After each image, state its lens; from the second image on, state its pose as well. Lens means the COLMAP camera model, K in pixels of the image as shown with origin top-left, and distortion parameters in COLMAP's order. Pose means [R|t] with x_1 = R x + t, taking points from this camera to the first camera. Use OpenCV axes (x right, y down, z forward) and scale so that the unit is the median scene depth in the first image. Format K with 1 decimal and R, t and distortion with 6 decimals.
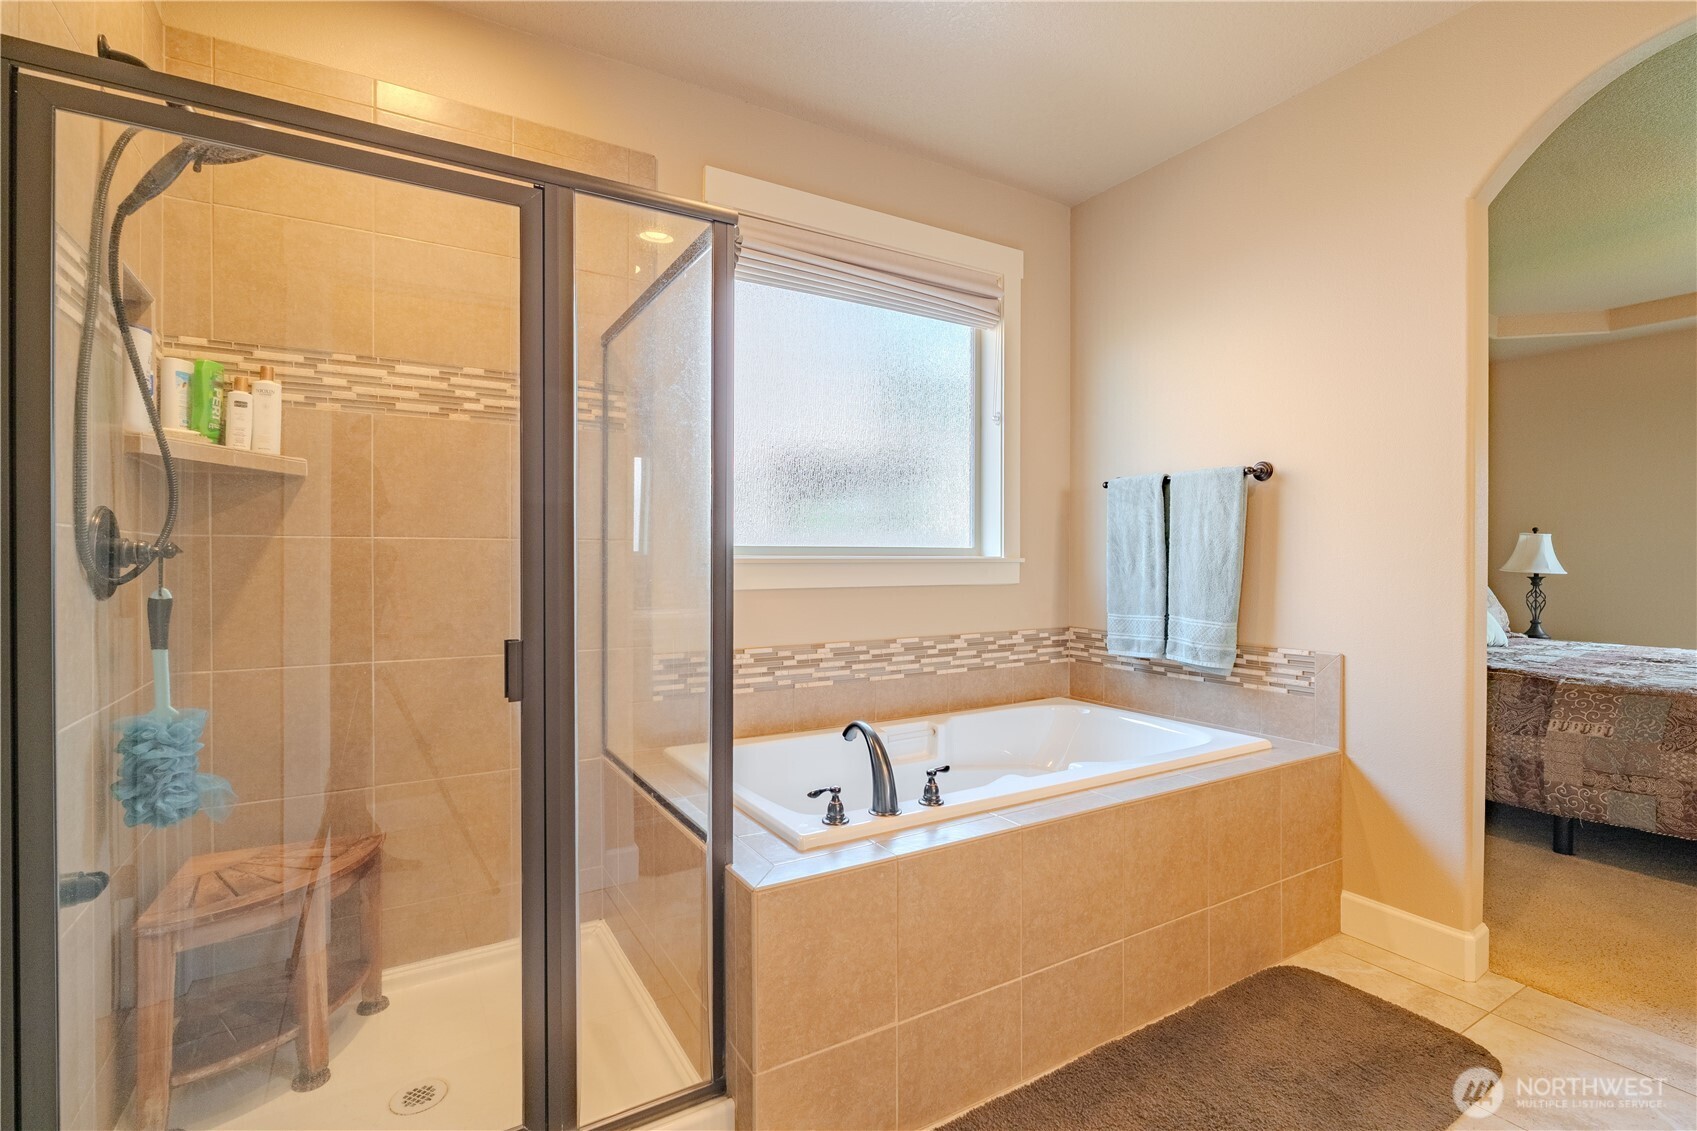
lens RADIAL K [[778.8, 0, 837.2], [0, 778.8, 560.1], [0, 0, 1]] dist [-0.003907, -0.000493]
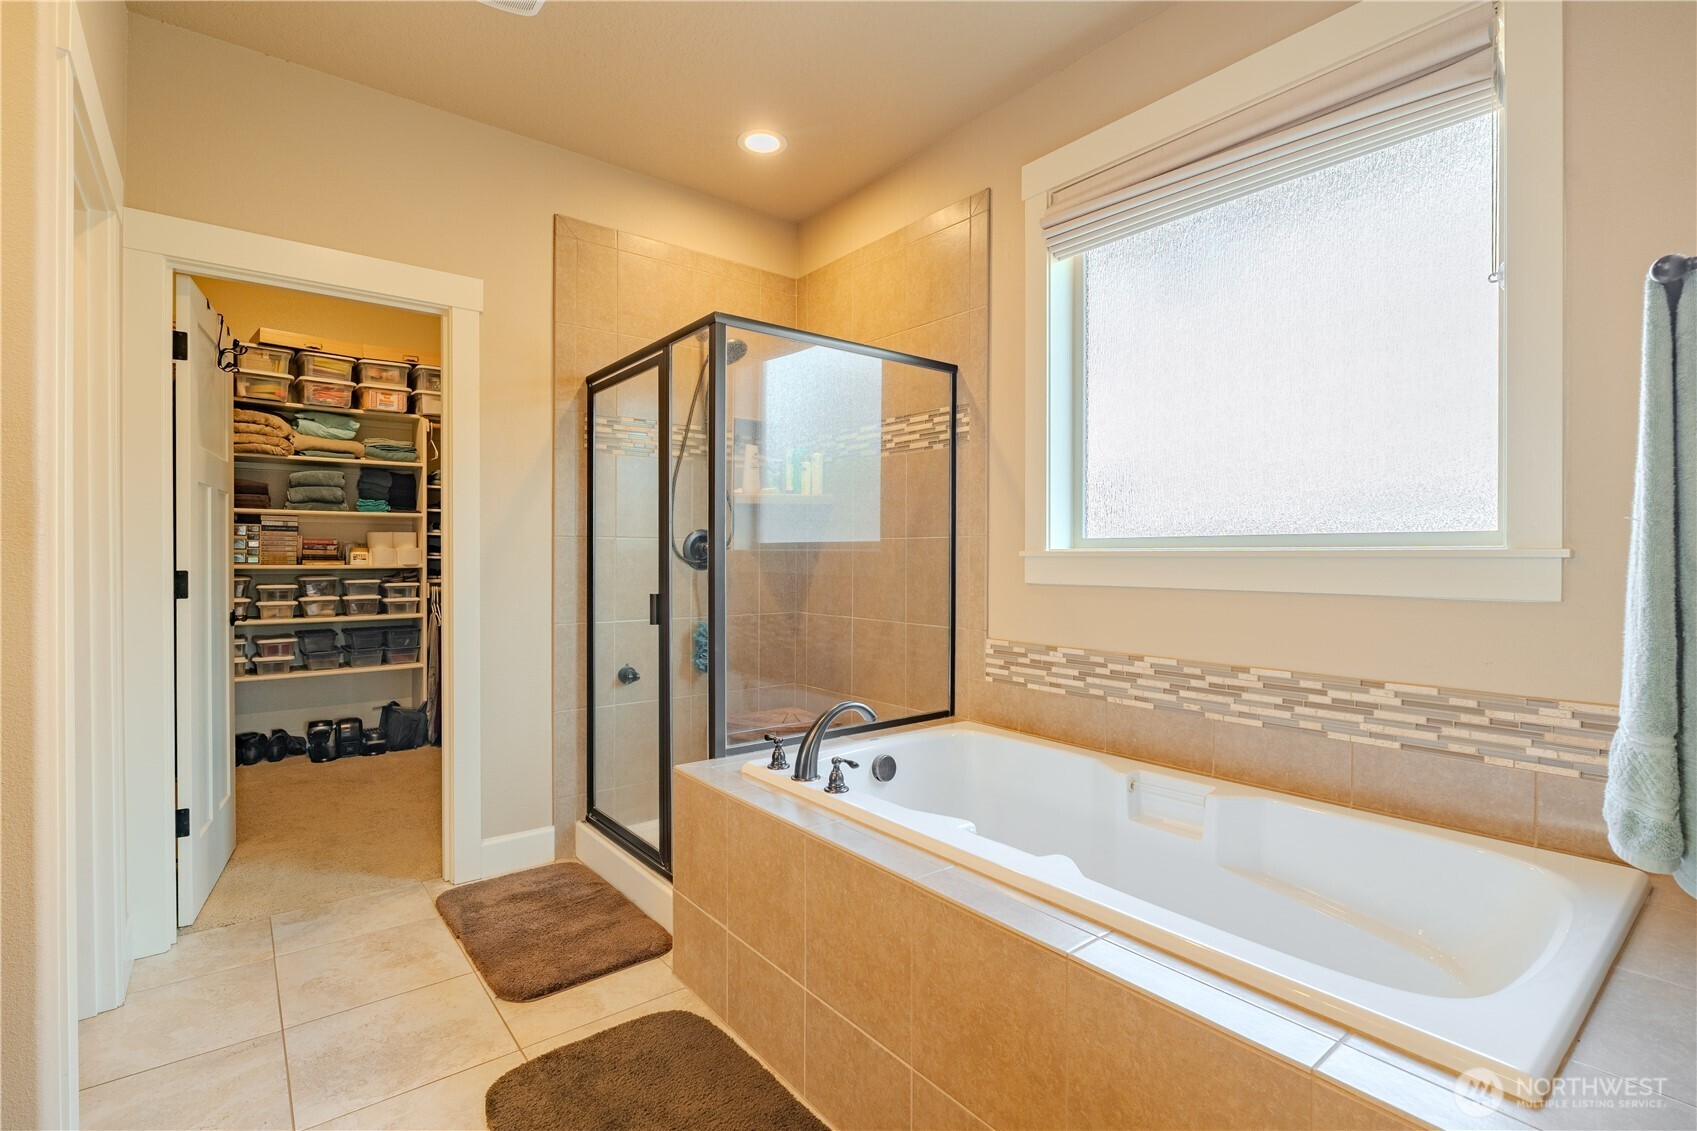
lens RADIAL K [[778.8, 0, 837.2], [0, 778.8, 560.1], [0, 0, 1]] dist [-0.003907, -0.000493]
pose [[0.129072, 0.003466, -0.991629, 0.762530], [-0.006144, 0.999977, 0.002696, 0.007149], [0.991616, 0.005745, 0.129091, 0.589614]]
